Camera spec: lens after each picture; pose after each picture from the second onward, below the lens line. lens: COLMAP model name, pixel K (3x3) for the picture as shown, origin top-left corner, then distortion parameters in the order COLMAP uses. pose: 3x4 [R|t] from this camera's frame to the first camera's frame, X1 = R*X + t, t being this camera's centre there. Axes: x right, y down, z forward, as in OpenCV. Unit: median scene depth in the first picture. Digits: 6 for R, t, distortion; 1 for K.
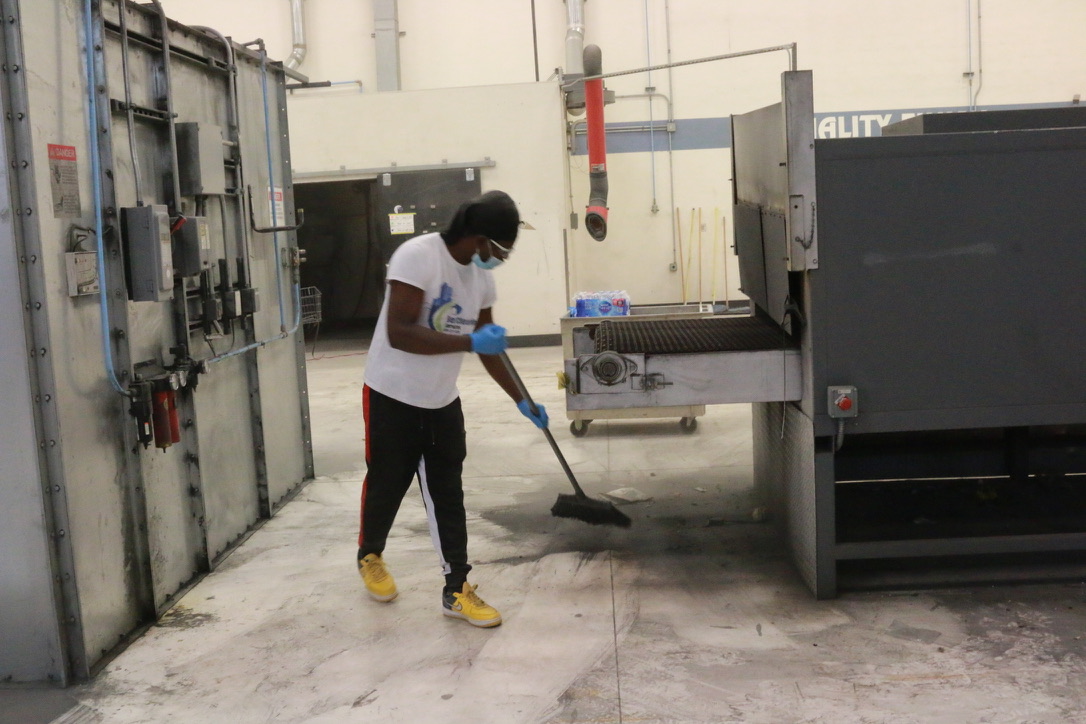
lens RADIAL K [[1160.8, 0, 543.0], [0, 1160.8, 362.0], [0, 0, 1]] dist [-0.099627, 0.014095]
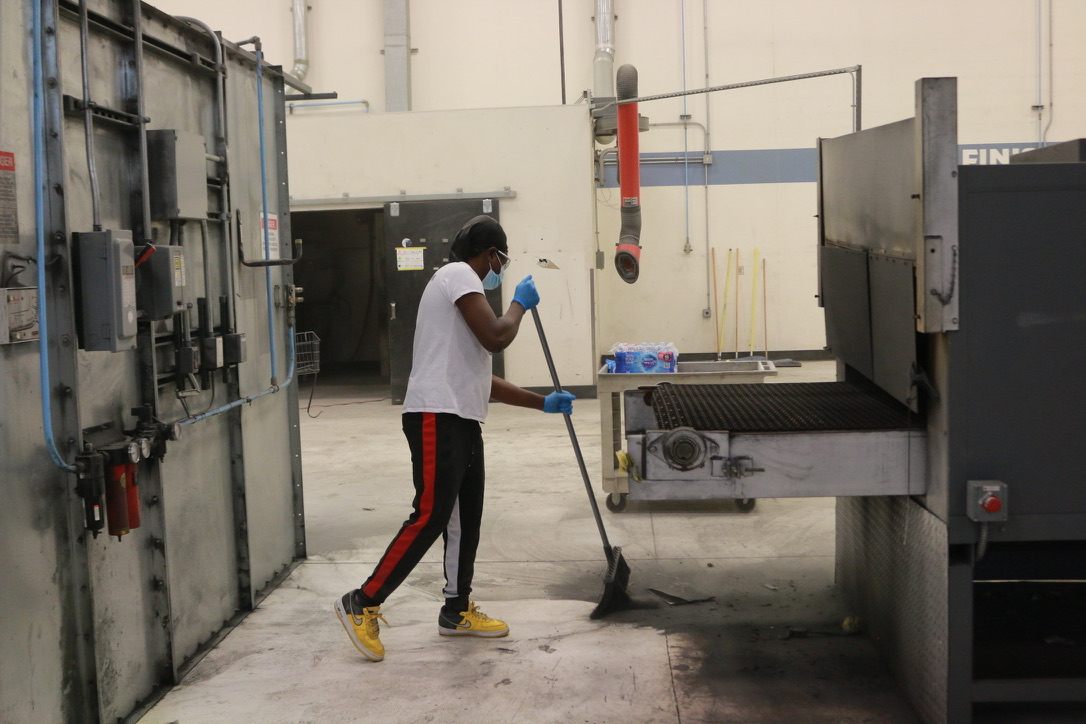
lens RADIAL K [[1212.9, 0, 543.0], [0, 1212.9, 362.0], [0, 0, 1]] dist [-0.094488, 0.027069]
pose [[0.999751, 0.022081, -0.003106, -0.030679], [-0.022177, 0.999121, -0.035586, -0.018126], [0.002317, 0.035646, 0.999362, 0.139592]]
